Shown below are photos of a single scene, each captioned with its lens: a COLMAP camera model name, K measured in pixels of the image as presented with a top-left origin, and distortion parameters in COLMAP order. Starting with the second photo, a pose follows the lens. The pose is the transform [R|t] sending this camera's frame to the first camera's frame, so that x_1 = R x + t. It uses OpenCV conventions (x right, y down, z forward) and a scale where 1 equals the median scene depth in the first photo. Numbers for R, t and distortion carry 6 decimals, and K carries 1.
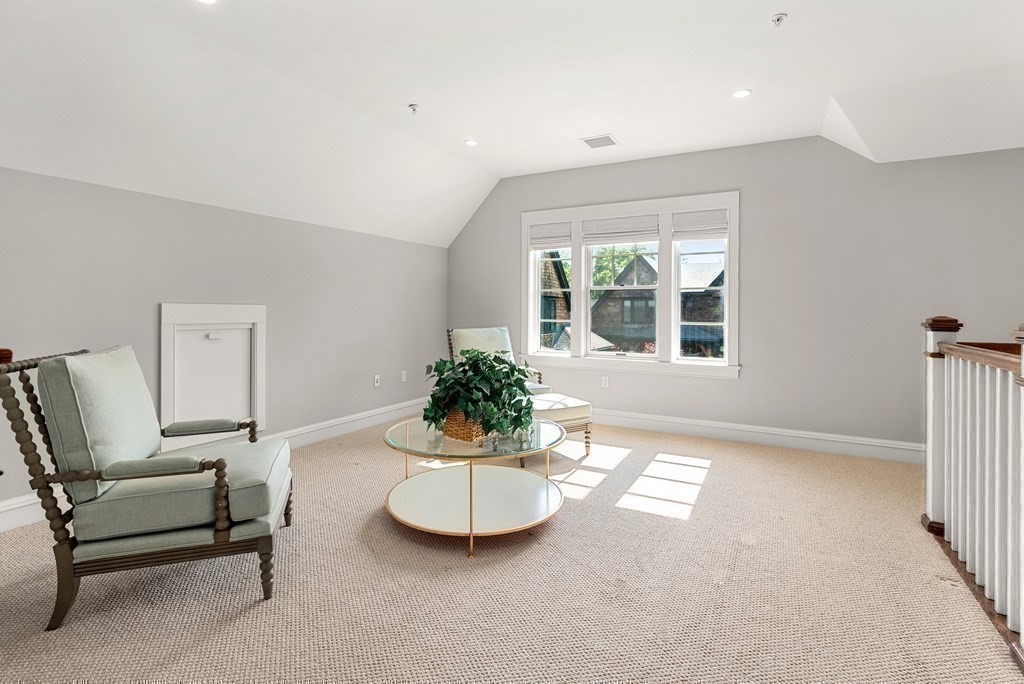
lens RADIAL K [[489.0, 0, 513.3], [0, 489.0, 309.0], [0, 0, 1]] dist [-0.001333, 0.000093]
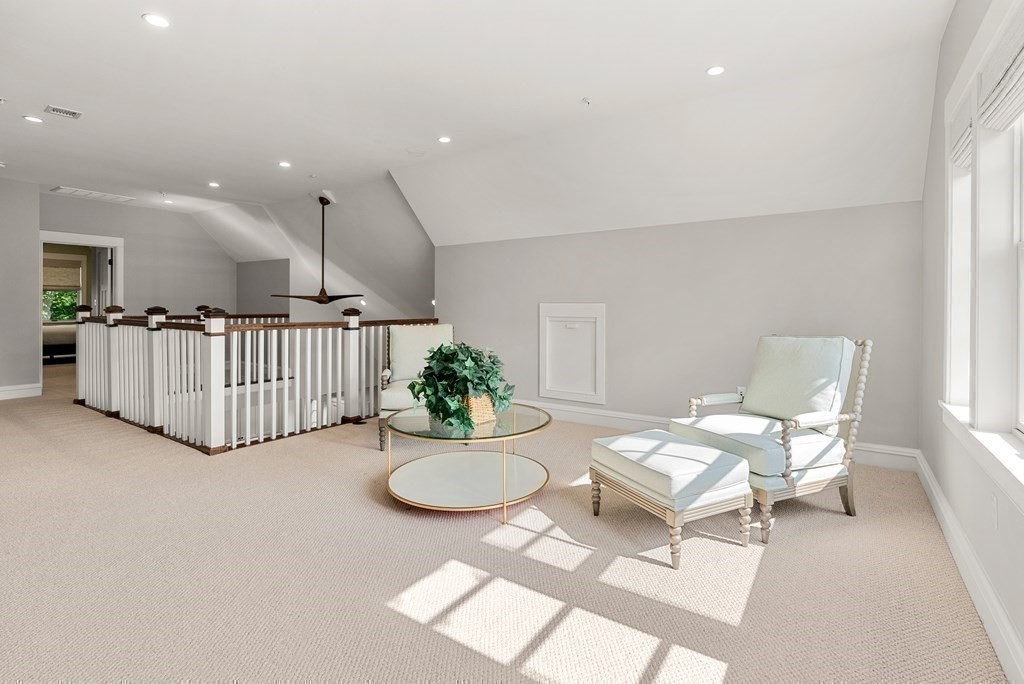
lens RADIAL K [[489.0, 0, 513.3], [0, 489.0, 309.0], [0, 0, 1]] dist [-0.001333, 0.000093]
pose [[-0.097313, 0.001553, -0.995253, 0.811194], [-0.002026, 0.999996, 0.001758, 0.004682], [0.995252, 0.002188, -0.097309, 0.980623]]
